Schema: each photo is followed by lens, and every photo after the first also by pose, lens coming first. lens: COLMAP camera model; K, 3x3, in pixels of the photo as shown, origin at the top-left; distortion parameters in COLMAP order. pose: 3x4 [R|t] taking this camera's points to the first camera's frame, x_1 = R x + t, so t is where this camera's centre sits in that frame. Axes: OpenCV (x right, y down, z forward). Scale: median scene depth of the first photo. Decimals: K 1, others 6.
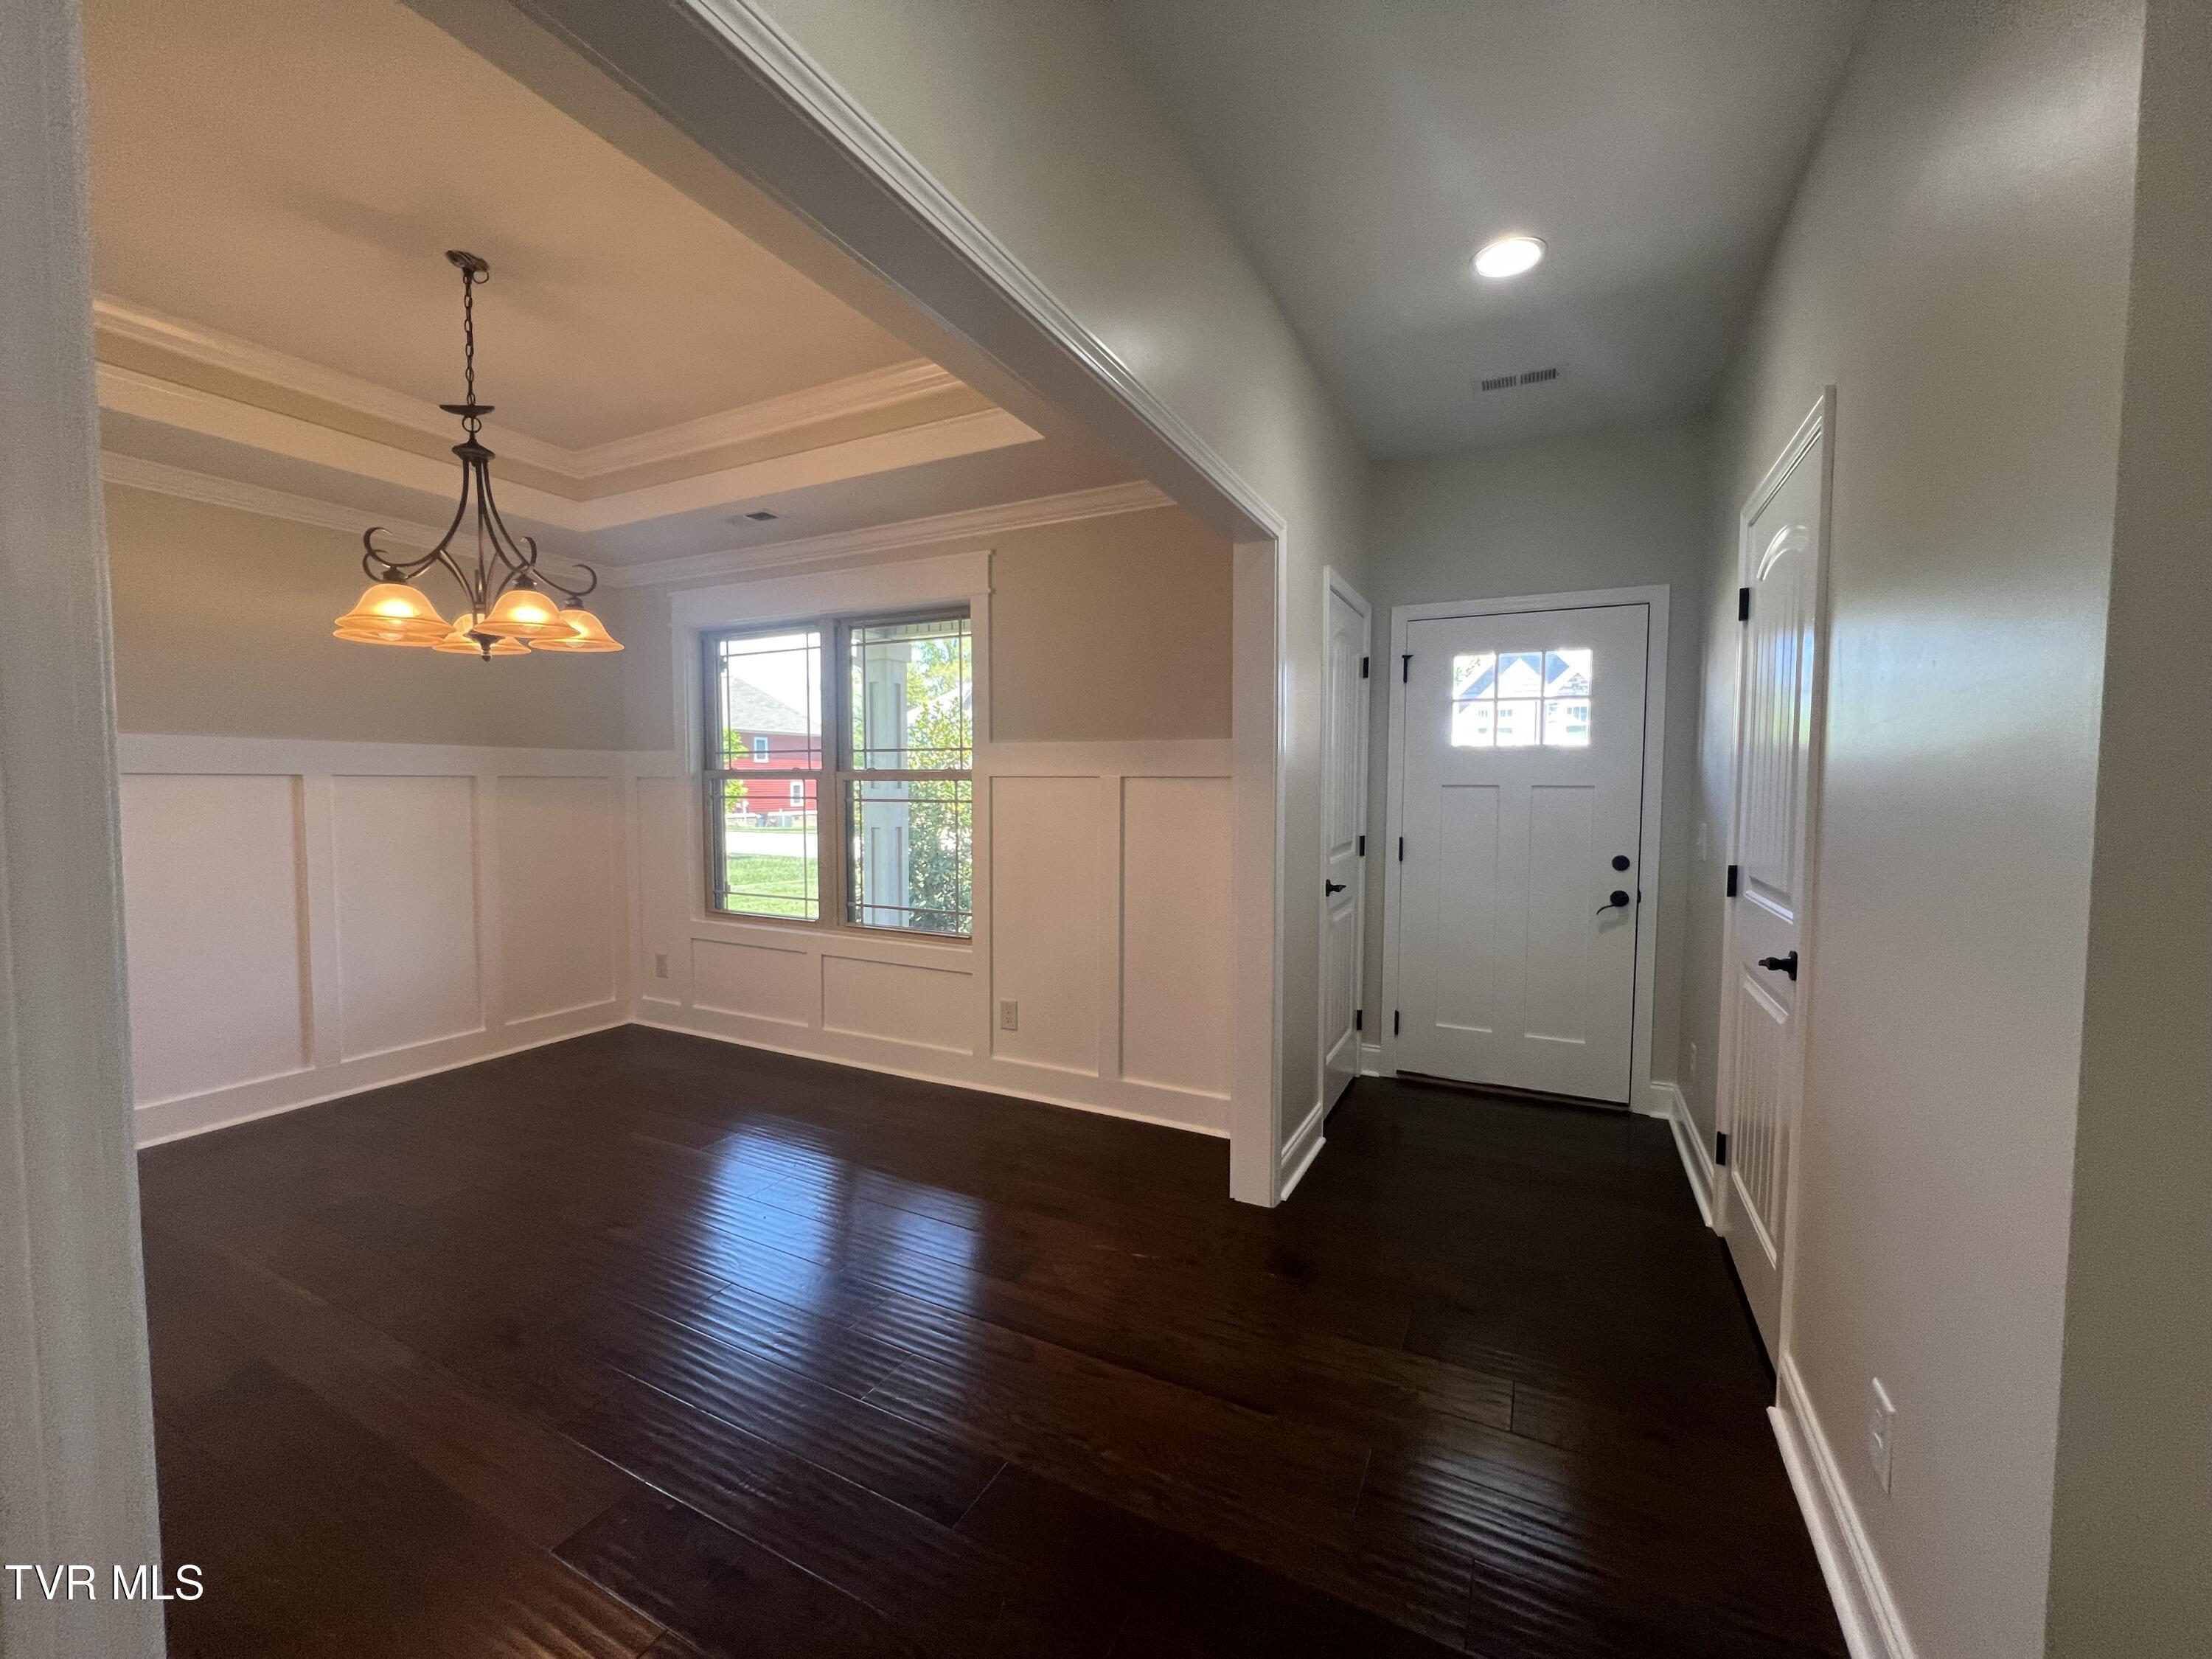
lens RADIAL K [[883.8, 0, 1107.8], [0, 883.8, 824.8], [0, 0, 1]] dist [-0.004611, 0.001143]
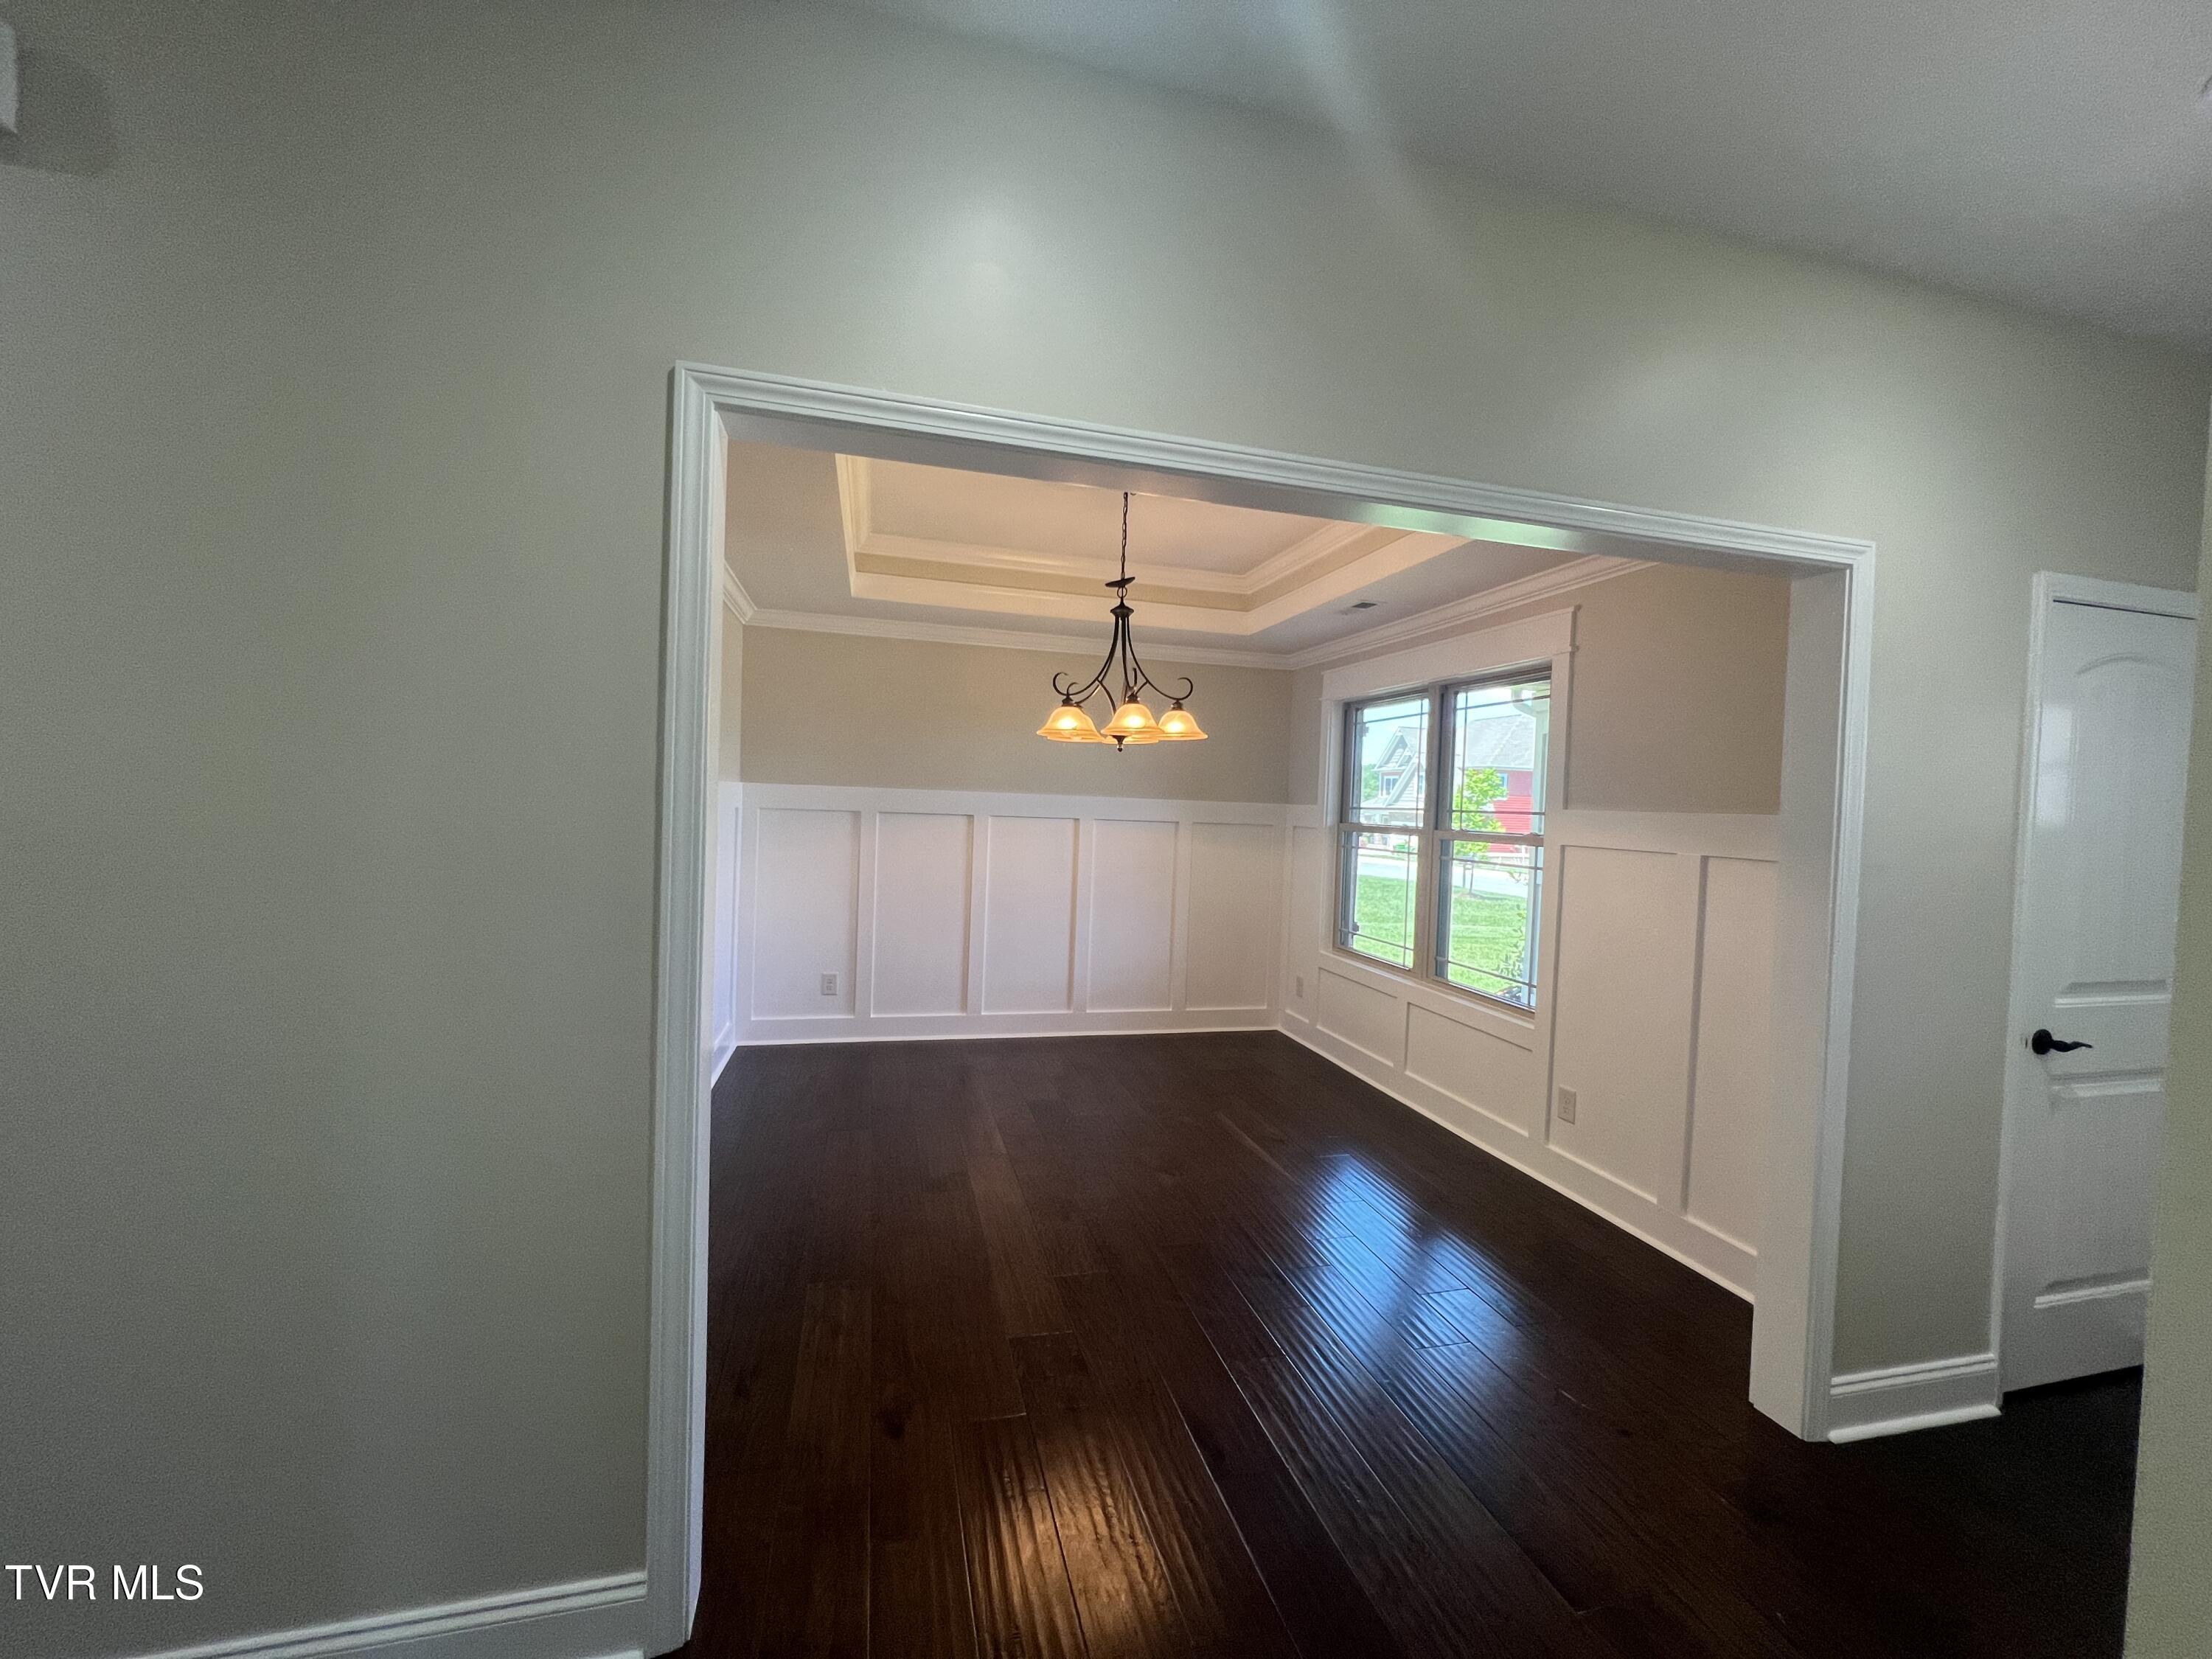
lens RADIAL K [[888.3, 0, 1108.7], [0, 888.3, 829.5], [0, 0, 1]] dist [0.004288, 0.000544]
pose [[0.665437, 0.043772, -0.745169, 0.250675], [-0.071299, 0.997442, -0.005080, -0.032285], [0.743041, 0.056510, 0.666856, 0.009909]]
